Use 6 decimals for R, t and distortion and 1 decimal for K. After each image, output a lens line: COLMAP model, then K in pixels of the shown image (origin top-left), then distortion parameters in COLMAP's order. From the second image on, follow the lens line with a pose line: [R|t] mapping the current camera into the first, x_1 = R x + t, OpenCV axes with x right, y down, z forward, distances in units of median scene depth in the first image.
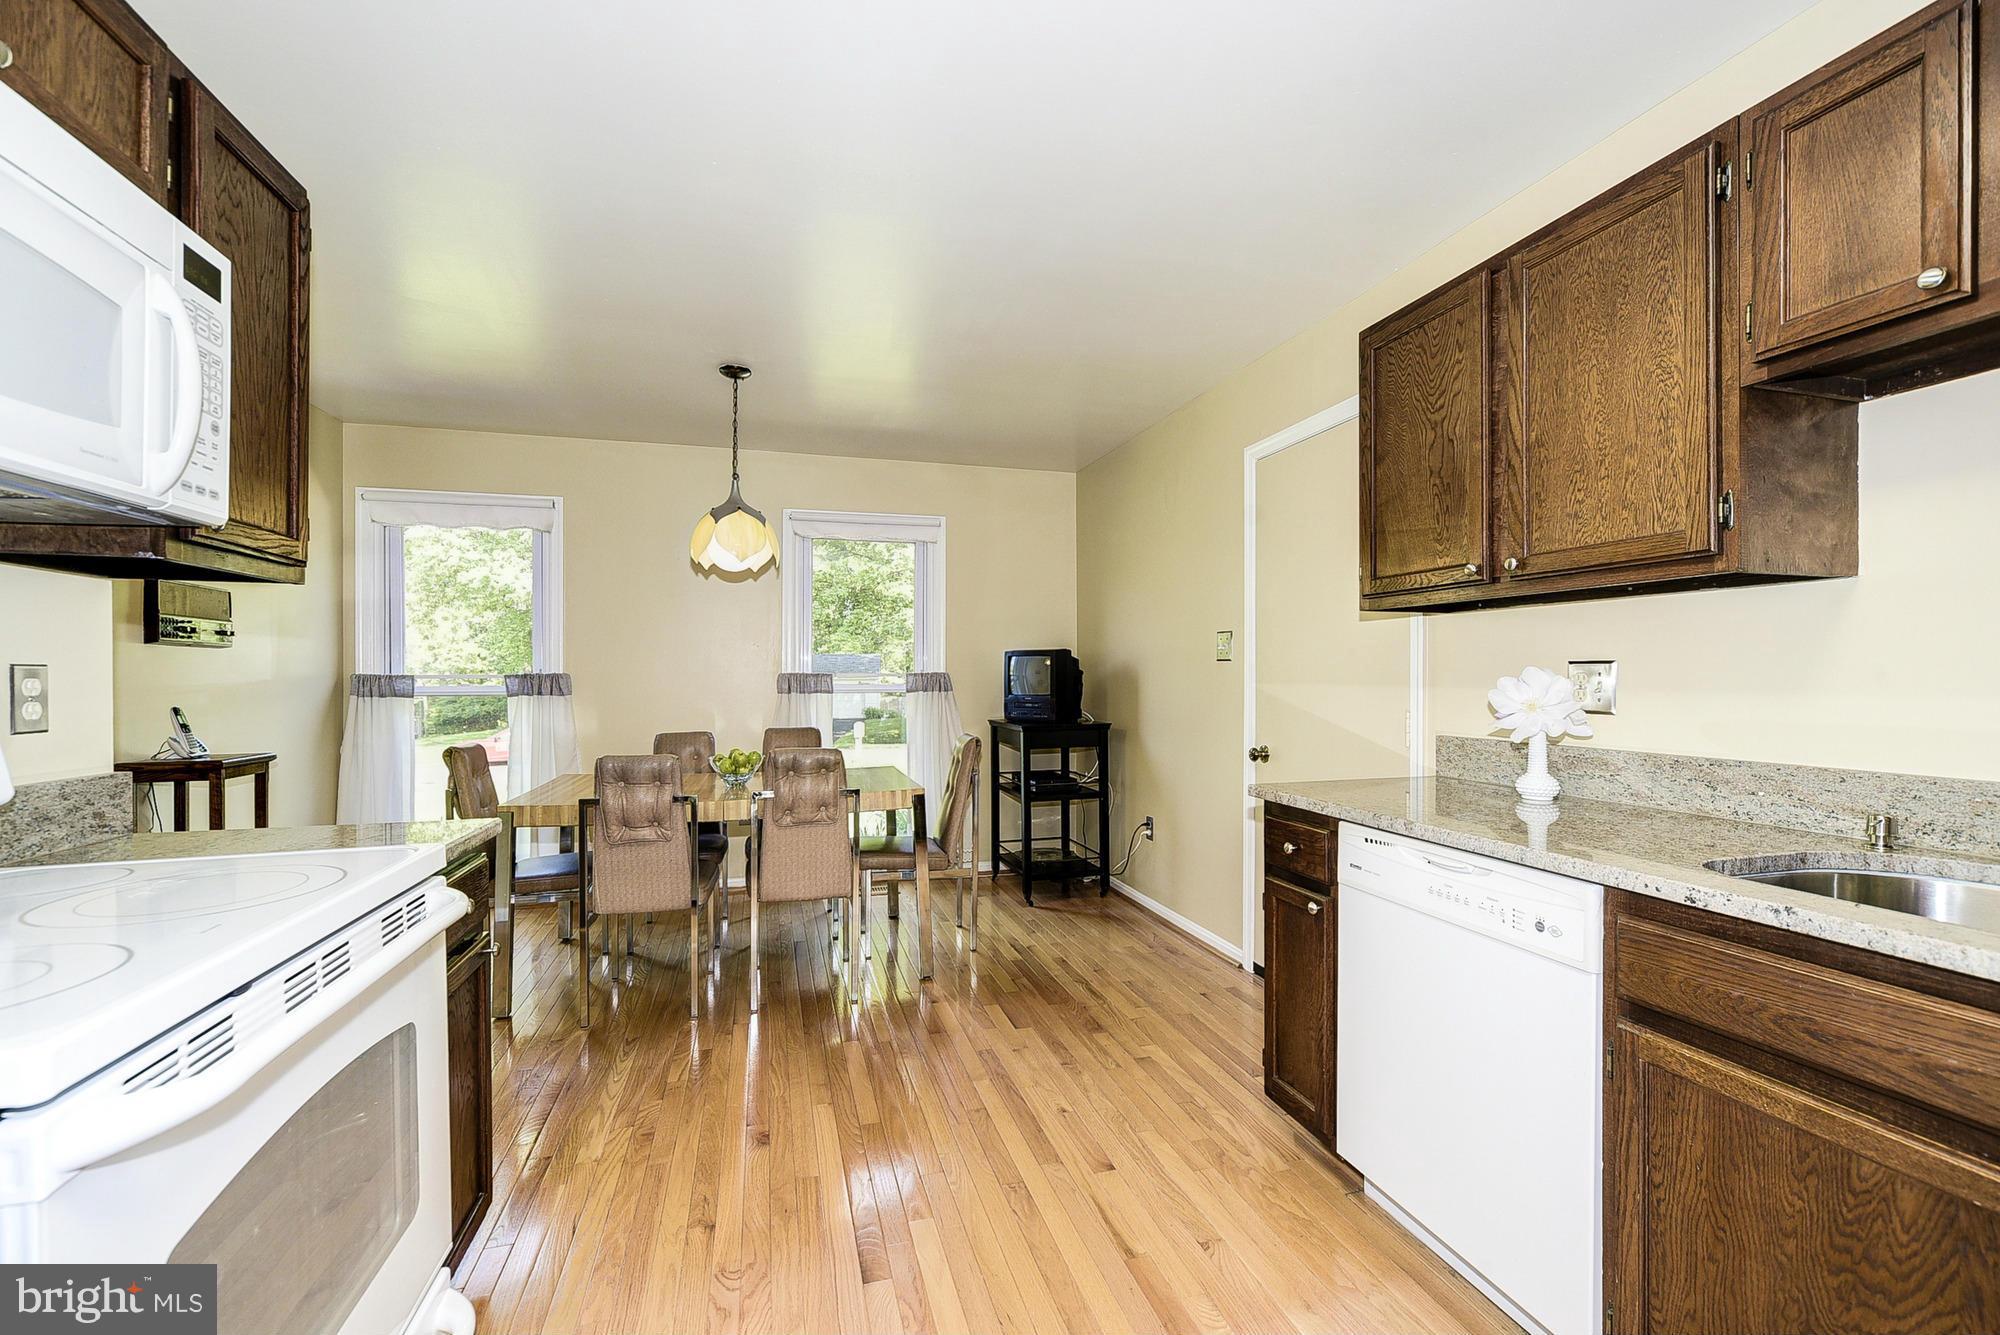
lens RADIAL K [[829.6, 0, 1000.7], [0, 829.6, 673.3], [0, 0, 1]] dist [-0.003000, 0.001275]
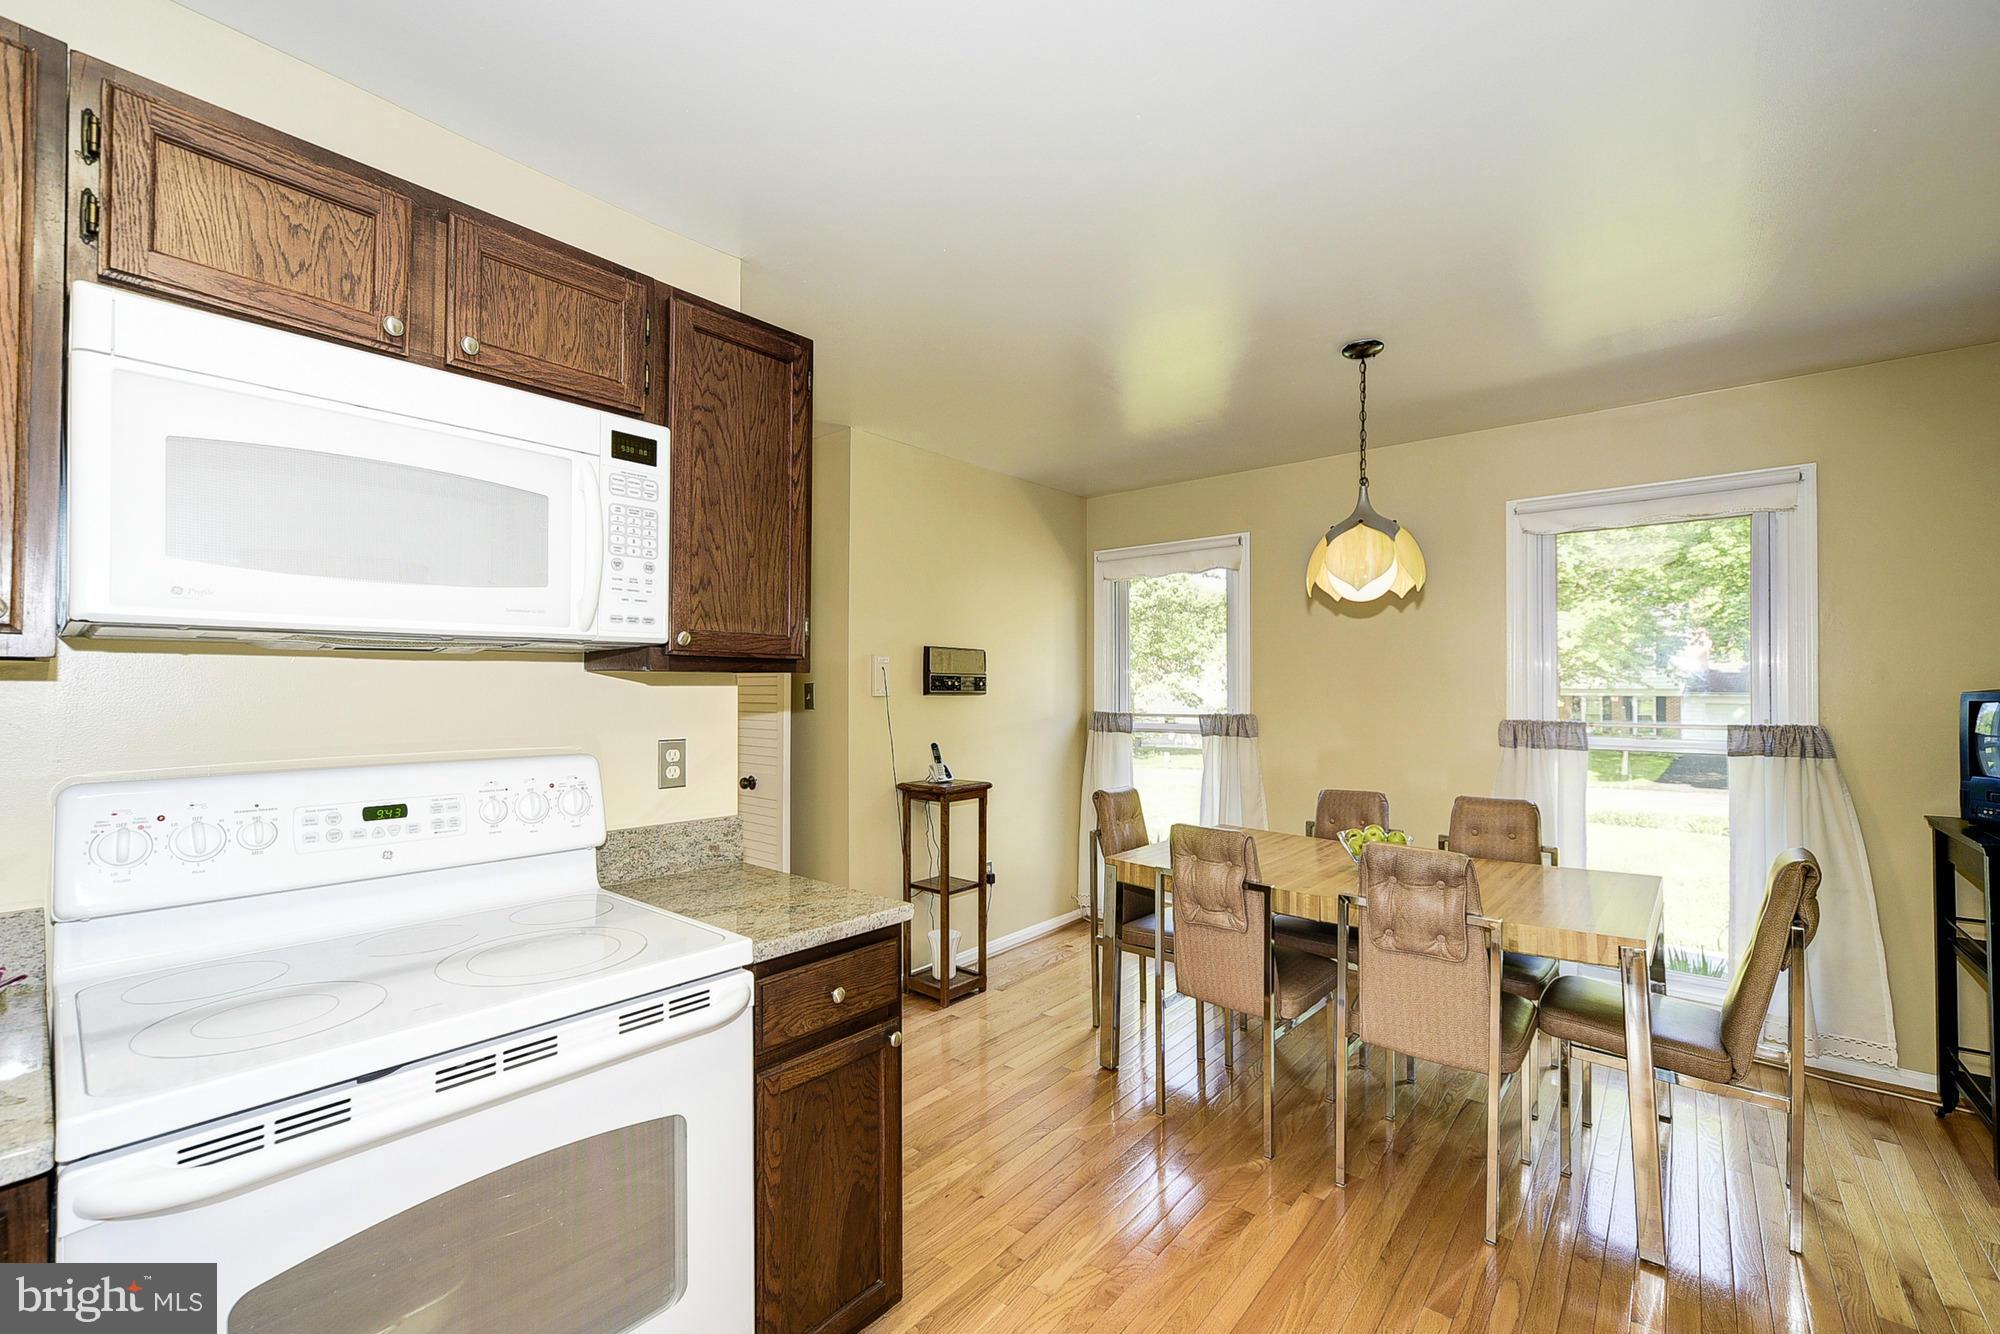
lens RADIAL K [[829.6, 0, 997.2], [0, 829.6, 674.0], [0, 0, 1]] dist [-0.003000, 0.001275]
pose [[0.557626, -0.009833, -0.830034, 0.158766], [-0.000261, 0.999928, -0.012021, -0.049875], [0.830092, 0.006920, 0.557583, 0.306097]]
